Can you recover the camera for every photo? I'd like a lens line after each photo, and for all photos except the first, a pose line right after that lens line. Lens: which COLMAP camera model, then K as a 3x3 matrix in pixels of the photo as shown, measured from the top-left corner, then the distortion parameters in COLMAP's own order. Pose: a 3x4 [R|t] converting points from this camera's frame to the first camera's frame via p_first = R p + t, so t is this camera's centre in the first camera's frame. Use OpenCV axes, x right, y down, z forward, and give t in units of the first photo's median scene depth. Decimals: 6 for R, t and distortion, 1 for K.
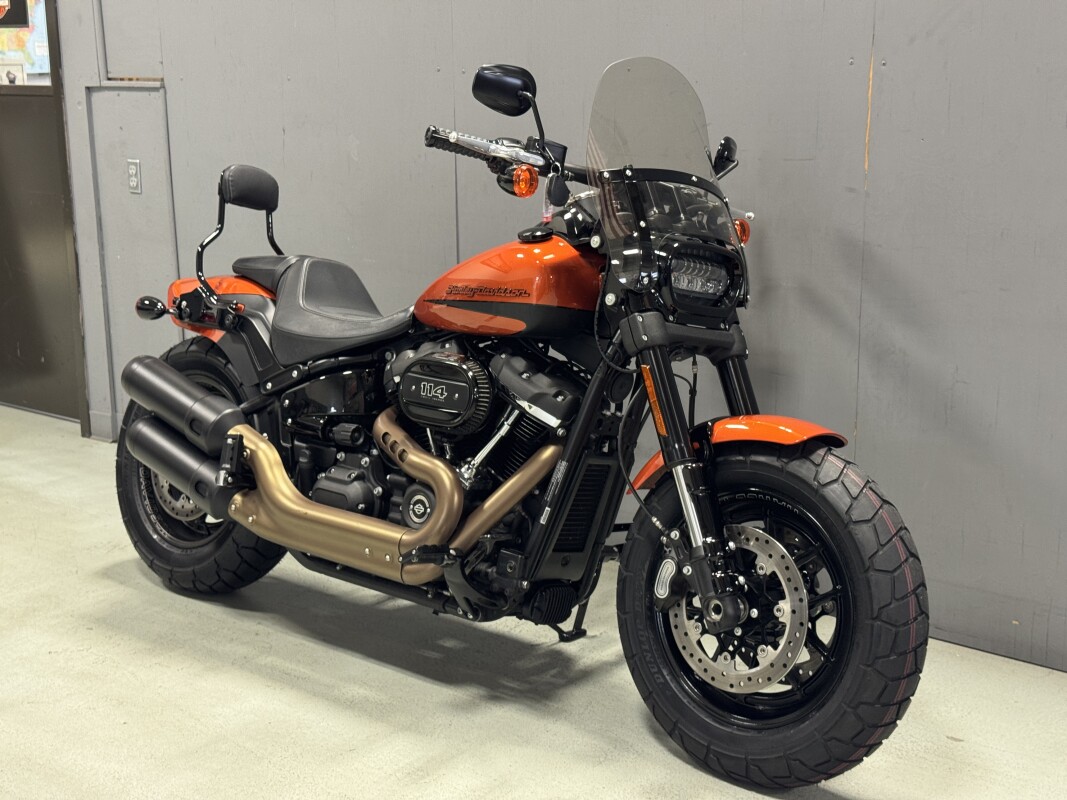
lens RADIAL K [[1505.3, 0, 523.7], [0, 1505.3, 403.5], [0, 0, 1]] dist [0.115636, 0.000000]
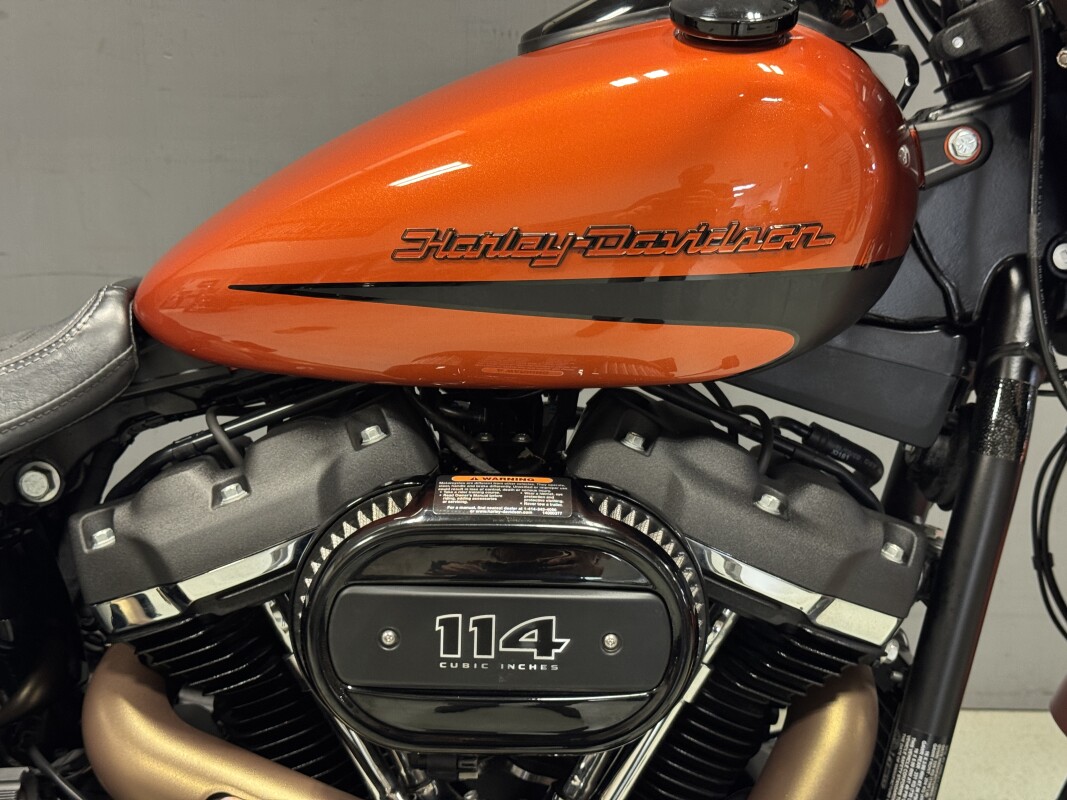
lens RADIAL K [[1505.3, 0, 529.5], [0, 1505.3, 399.5], [0, 0, 1]] dist [0.115636, 0.000000]
pose [[0.745467, -0.229680, 0.625720, -0.200969], [0.115951, 0.969128, 0.217593, -0.100896], [-0.656380, -0.089656, 0.749085, 0.744282]]
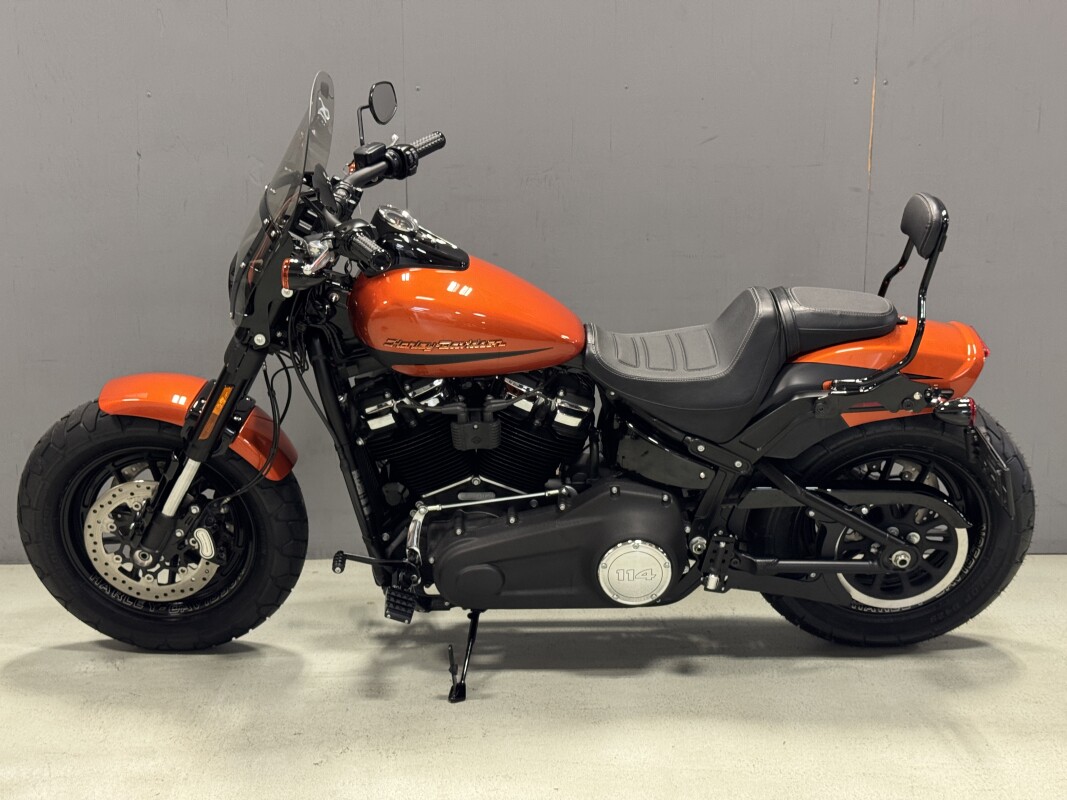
lens RADIAL K [[1505.3, 0, 541.3], [0, 1505.3, 391.6], [0, 0, 1]] dist [0.115636, 0.000000]
pose [[0.753279, -0.118500, 0.646938, -0.773861], [0.139730, 0.990014, 0.018643, -0.041120], [-0.642687, 0.076354, 0.762315, 0.272791]]
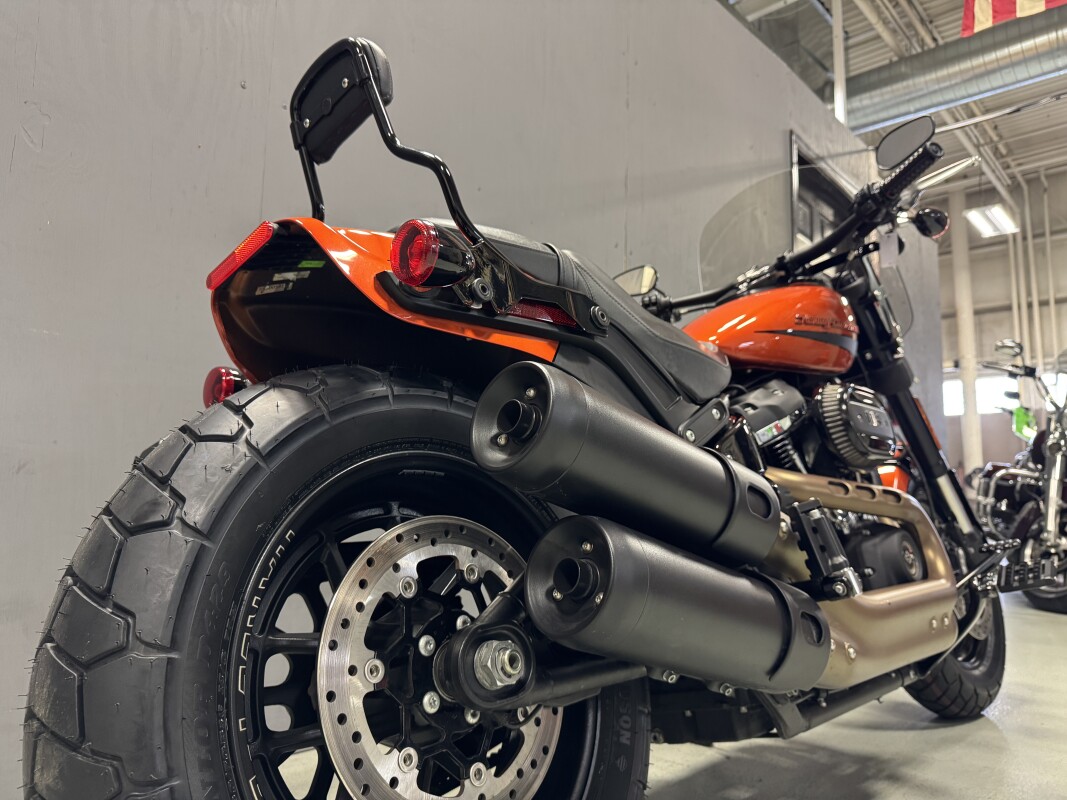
lens RADIAL K [[768.2, 0, 529.5], [0, 768.2, 391.1], [0, 0, 1]] dist [-0.005883, -0.009380]
pose [[0.055639, 0.150155, 0.987096, -0.481655], [0.199505, 0.967018, -0.158347, 0.005984], [-0.978316, 0.205741, 0.023848, 1.103309]]
